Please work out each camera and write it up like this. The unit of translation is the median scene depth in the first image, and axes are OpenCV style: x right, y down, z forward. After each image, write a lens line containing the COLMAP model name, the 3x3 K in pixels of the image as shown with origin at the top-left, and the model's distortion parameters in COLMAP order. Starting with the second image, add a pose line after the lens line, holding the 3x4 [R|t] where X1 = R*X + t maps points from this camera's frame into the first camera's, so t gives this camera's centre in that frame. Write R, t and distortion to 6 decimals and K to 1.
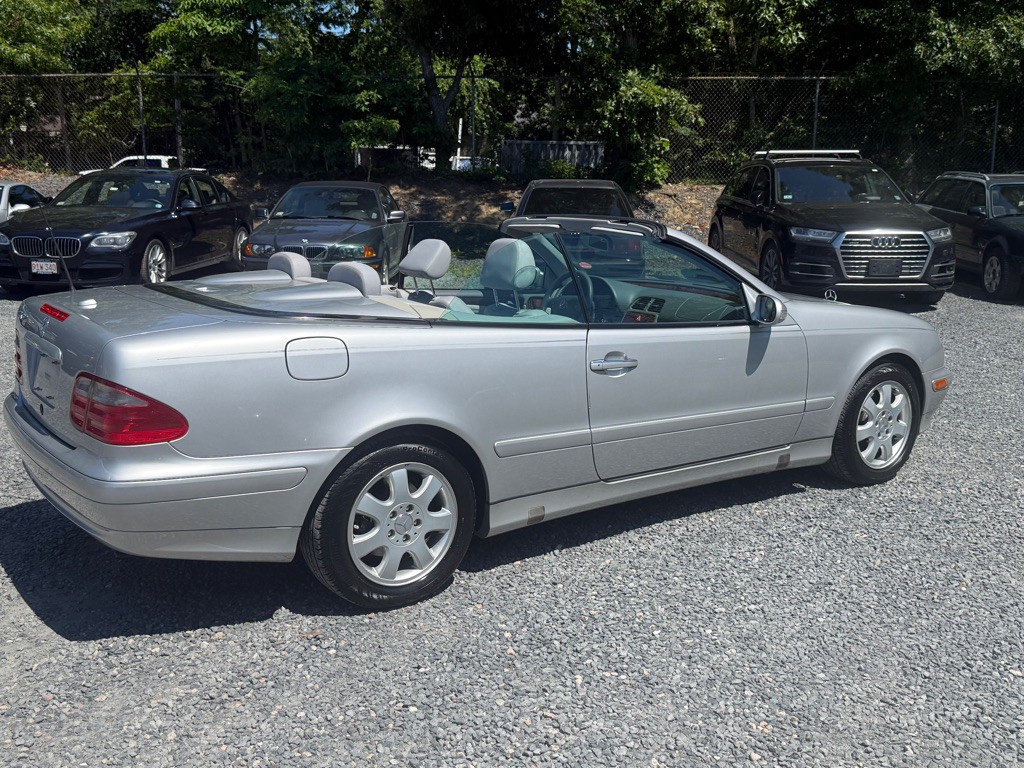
lens RADIAL K [[1011.6, 0, 510.6], [0, 1011.6, 392.6], [0, 0, 1]] dist [0.177369, -0.379106]
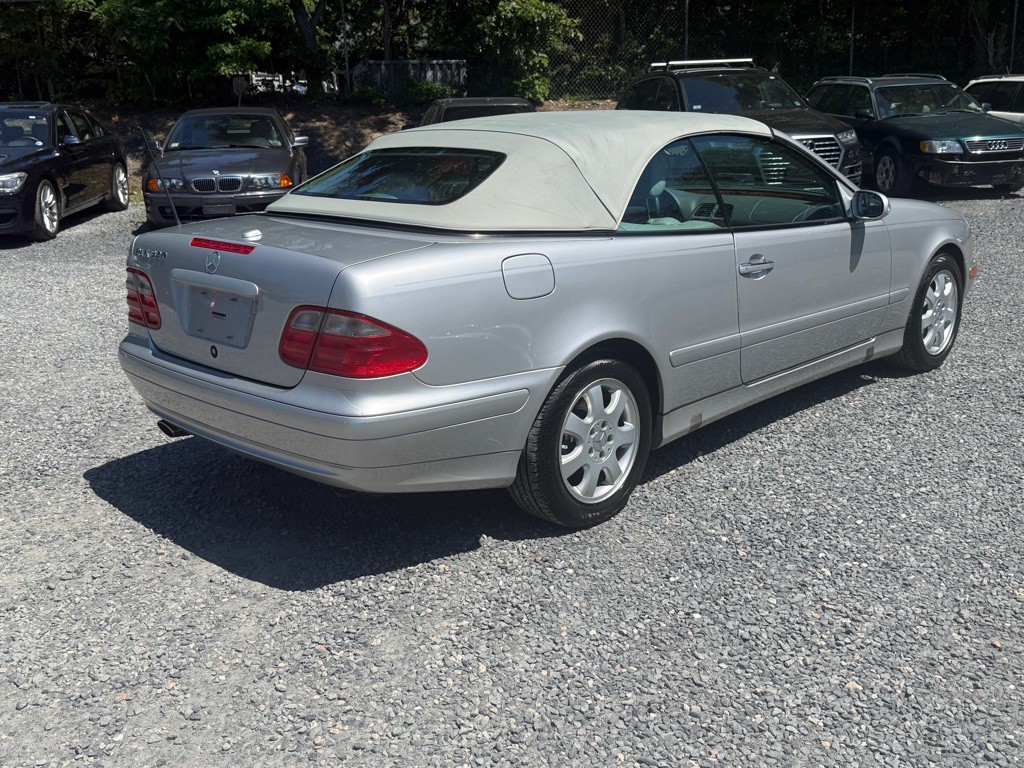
lens RADIAL K [[1009.8, 0, 512.0], [0, 1009.8, 384.0], [0, 0, 1]] dist [0.181061, -0.392471]
pose [[0.983835, -0.082205, 0.159093, -0.242164], [0.072121, 0.995064, 0.068161, 0.000811], [-0.163911, -0.055585, 0.984908, 0.033083]]
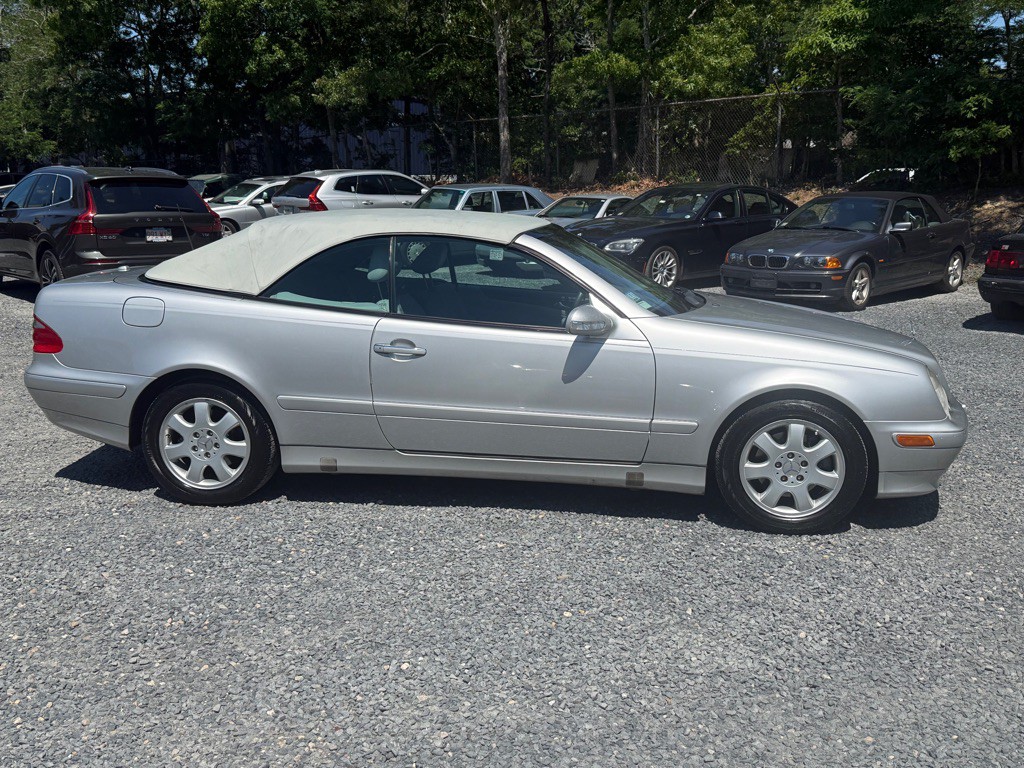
lens RADIAL K [[1018.2, 0, 522.7], [0, 1018.2, 379.8], [0, 0, 1]] dist [0.190261, -0.410785]
pose [[0.732430, 0.124361, -0.669388, 0.784916], [-0.140958, 0.989573, 0.029613, -0.038399], [0.666091, 0.072666, 0.742322, 0.184402]]
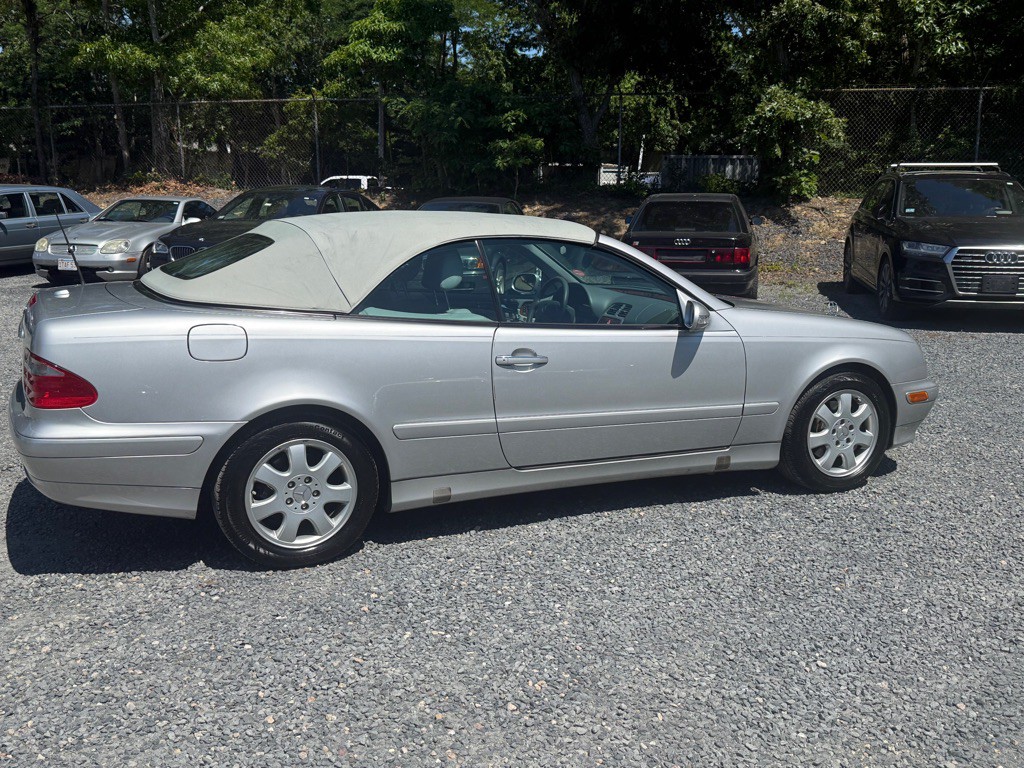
lens RADIAL K [[1009.8, 0, 512.0], [0, 1009.8, 384.0], [0, 0, 1]] dist [0.181061, -0.392471]
pose [[0.981011, 0.033667, -0.191007, 0.237400], [-0.038088, 0.999084, -0.019520, 0.015007], [0.190175, 0.026425, 0.981394, -0.047227]]
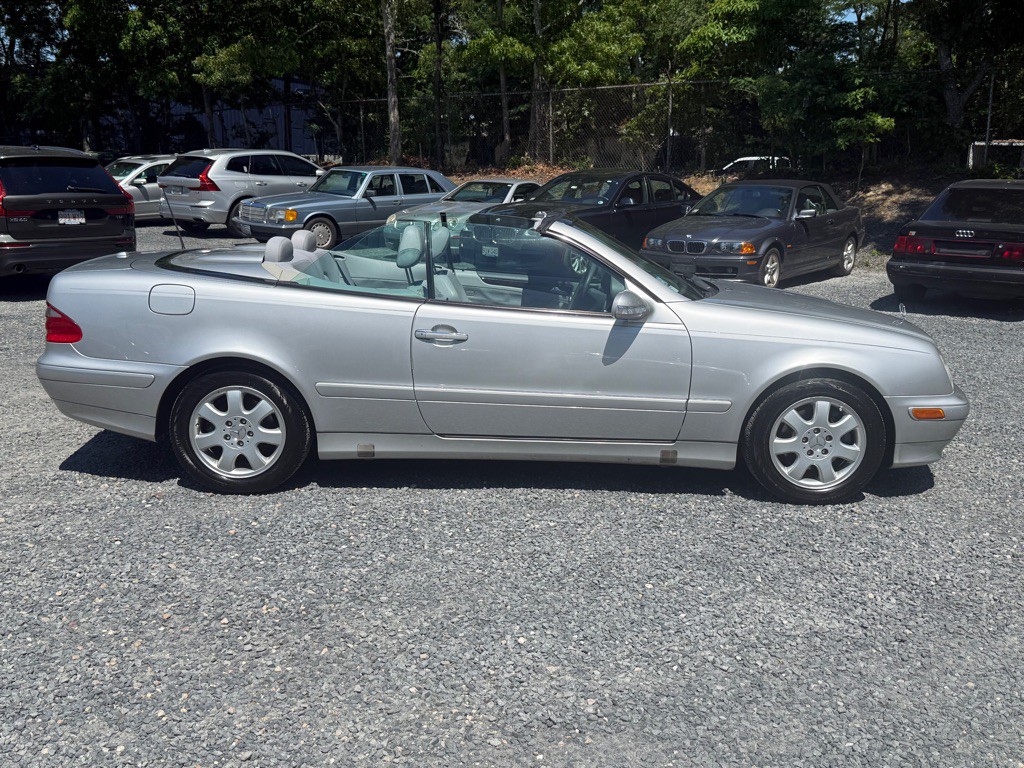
lens RADIAL K [[1018.2, 0, 522.7], [0, 1018.2, 379.8], [0, 0, 1]] dist [0.190261, -0.410785]
pose [[0.816340, 0.122738, -0.564380, 0.675474], [-0.130063, 0.991127, 0.027417, -0.017156], [0.562737, 0.051023, 0.825060, 0.066385]]
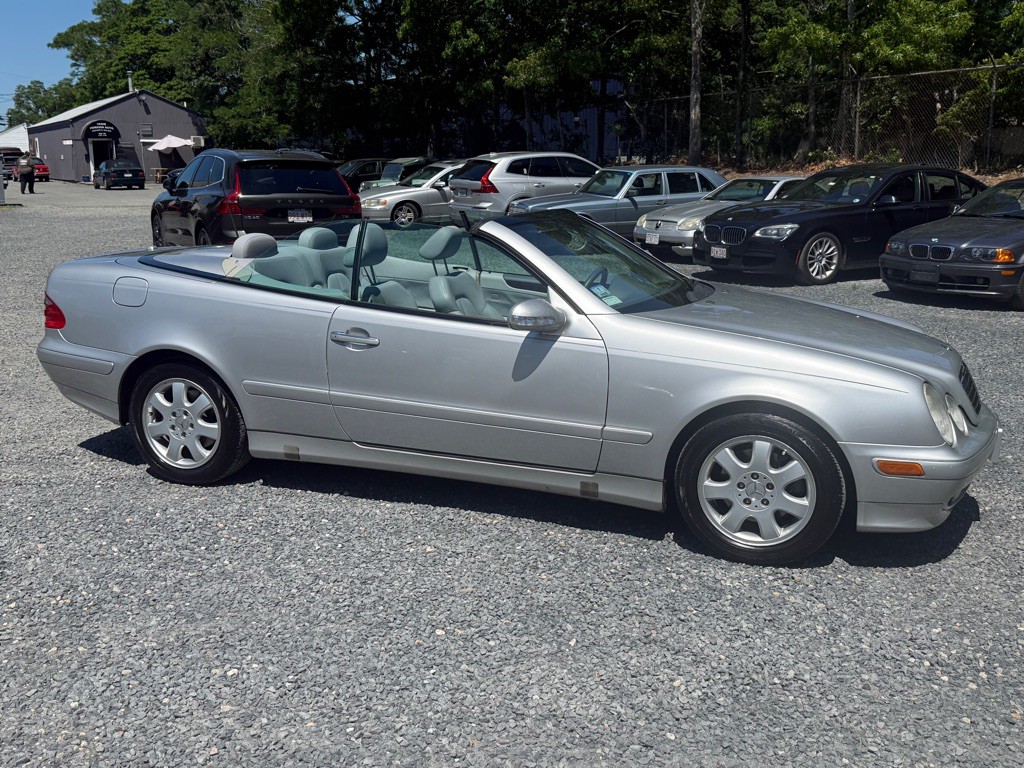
lens RADIAL K [[1020.6, 0, 512.0], [0, 1020.6, 384.0], [0, 0, 1]] dist [0.201061, -0.452083]
pose [[0.559461, 0.170520, -0.811127, 0.892216], [-0.175444, 0.980797, 0.085180, -0.083915], [0.810076, 0.094653, 0.578634, 0.390733]]
